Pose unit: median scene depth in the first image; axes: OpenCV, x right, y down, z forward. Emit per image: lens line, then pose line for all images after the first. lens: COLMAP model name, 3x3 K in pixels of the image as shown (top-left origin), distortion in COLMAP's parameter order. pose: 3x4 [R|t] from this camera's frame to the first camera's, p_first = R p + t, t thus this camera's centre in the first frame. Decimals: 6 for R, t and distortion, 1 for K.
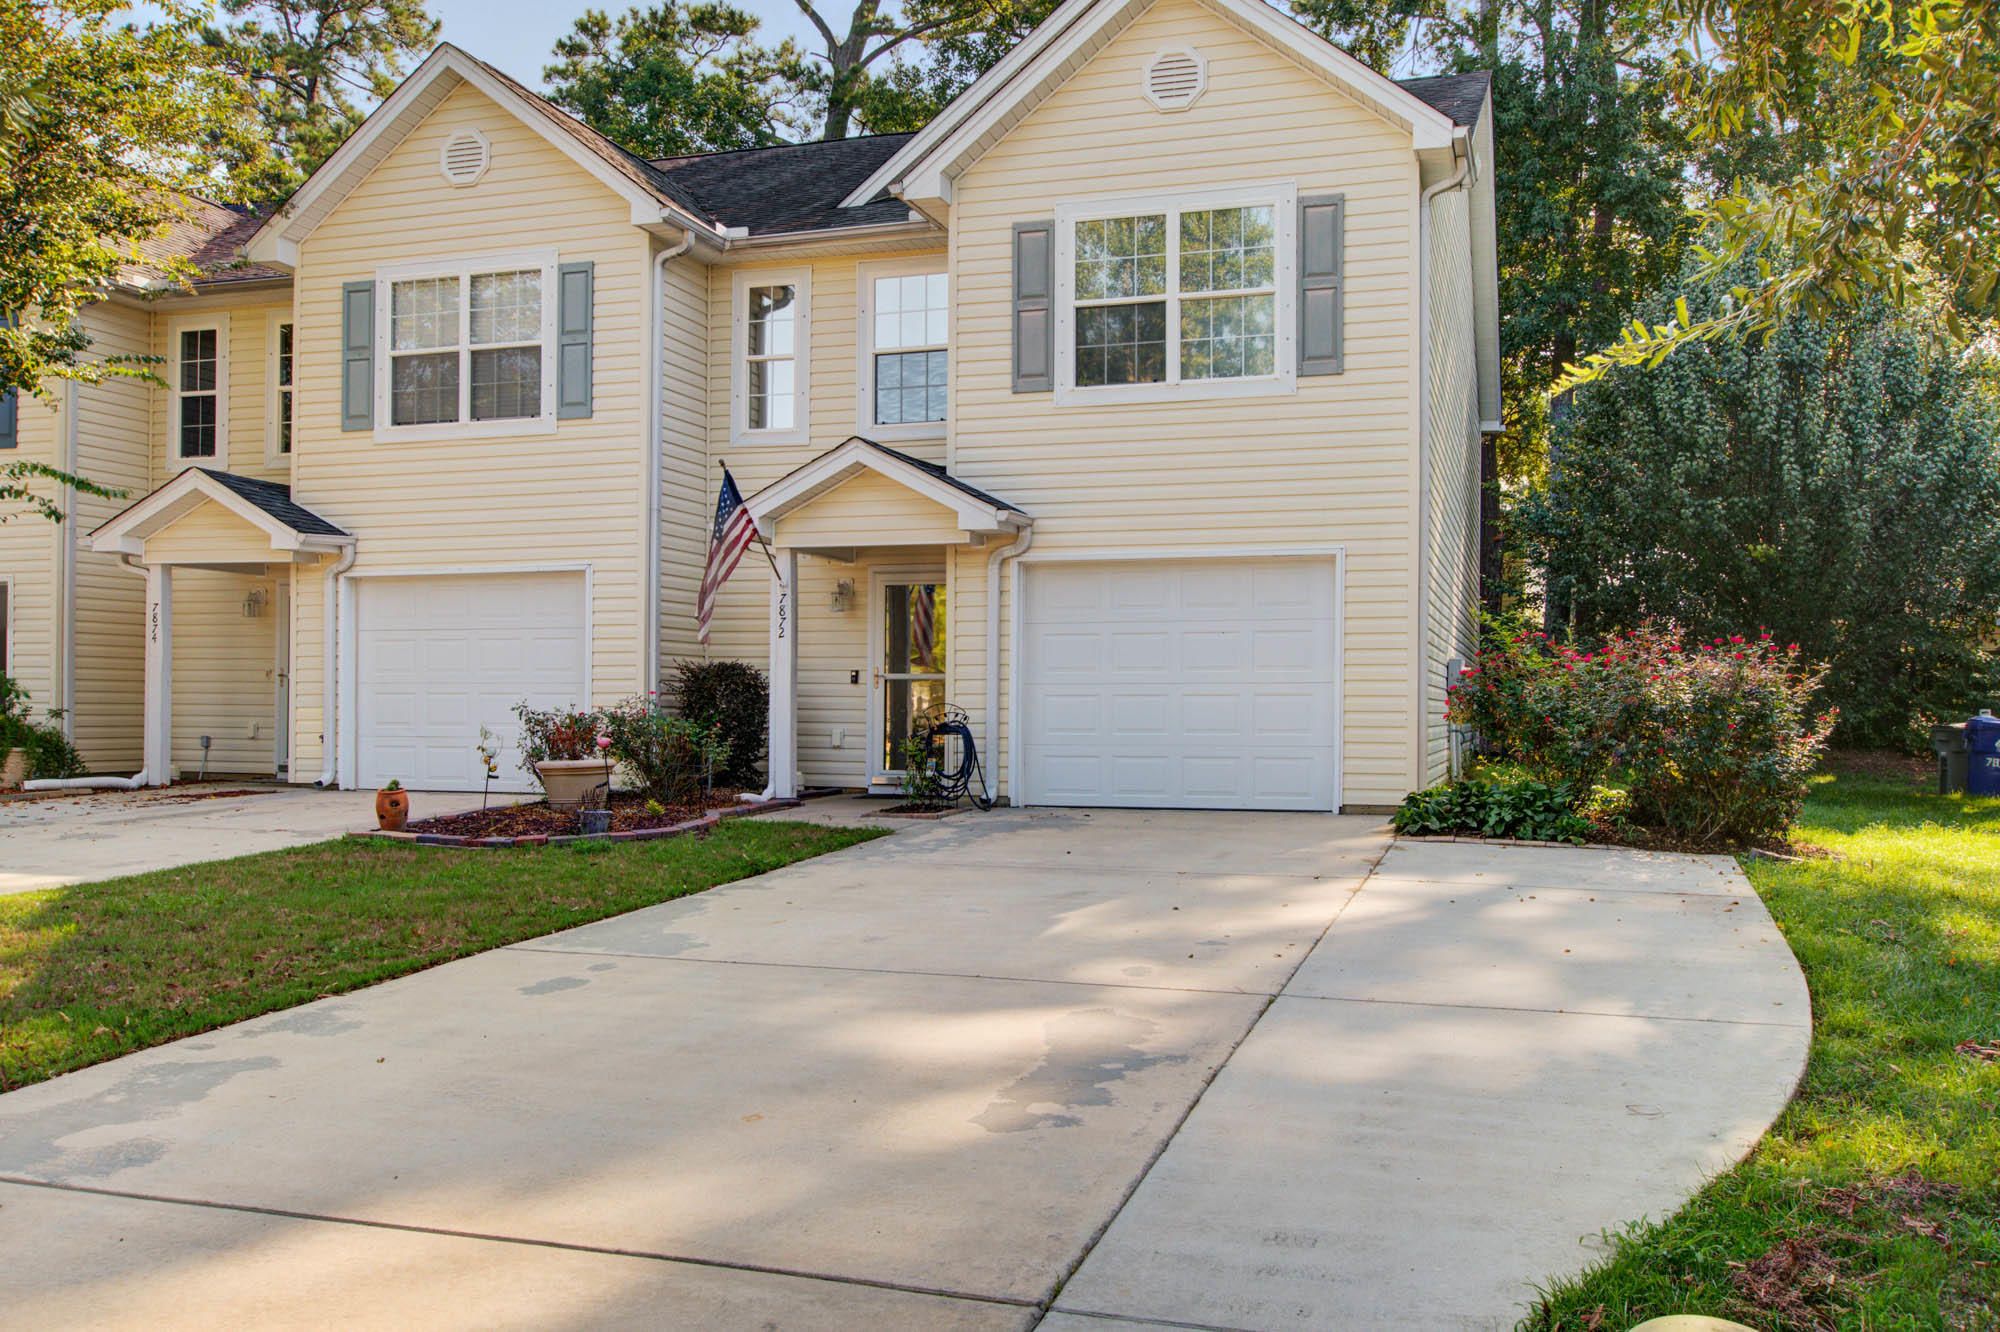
lens RADIAL K [[1724.0, 0, 1000.0], [0, 1724.0, 666.0], [0, 0, 1]] dist [-0.001070, 0.000119]
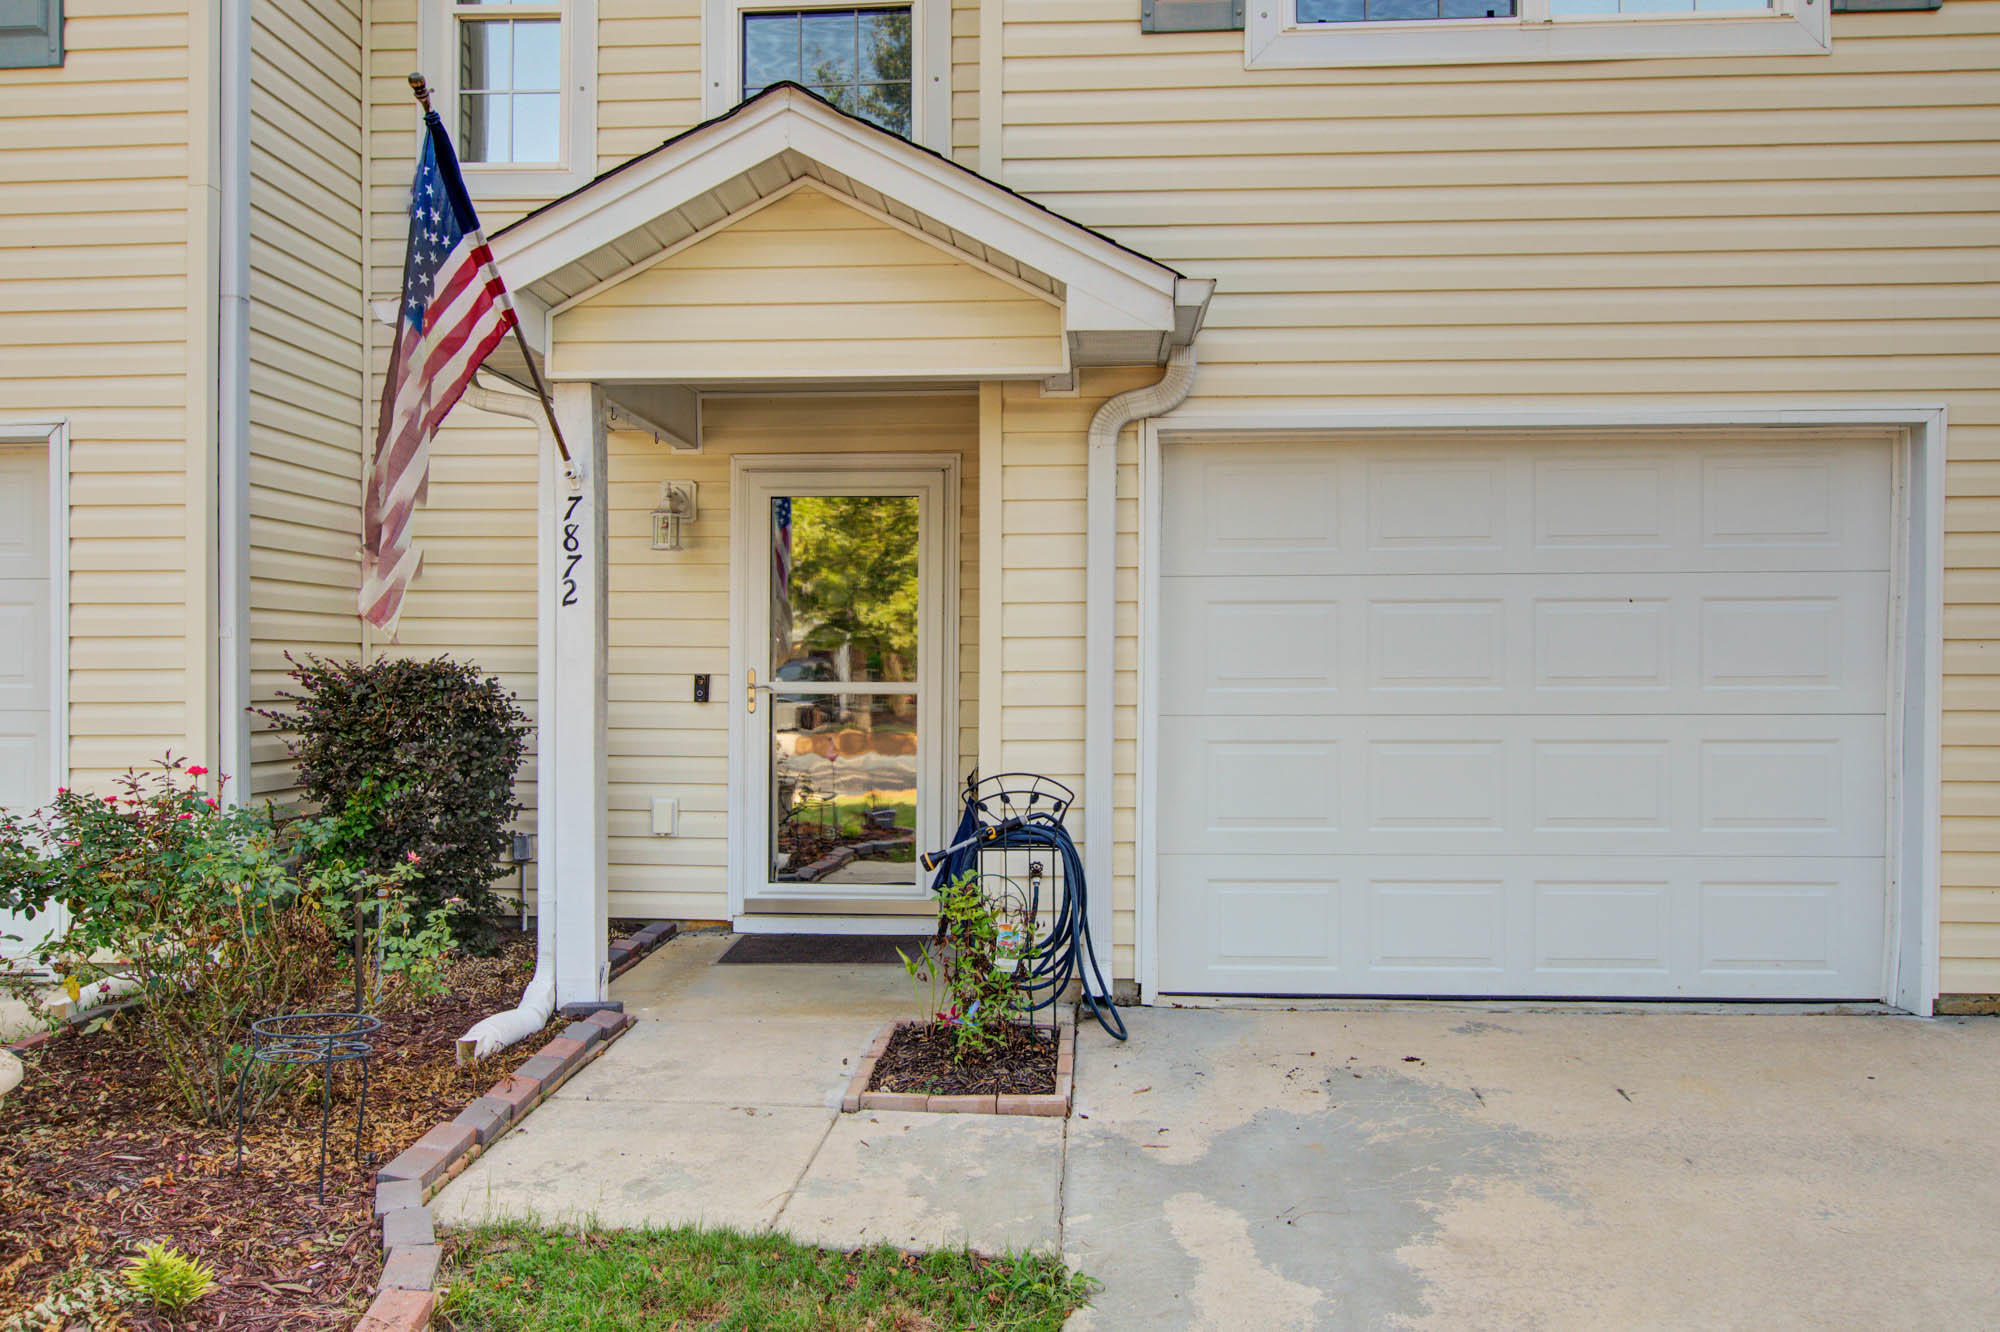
lens RADIAL K [[1422.7, 0, 1000.0], [0, 1422.7, 666.0], [0, 0, 1]] dist [0.003295, -0.001546]
pose [[0.966356, -0.002775, 0.257193, -0.116630], [-0.002843, 0.999766, 0.021467, -0.009375], [-0.257193, -0.021476, 0.966121, 0.659144]]
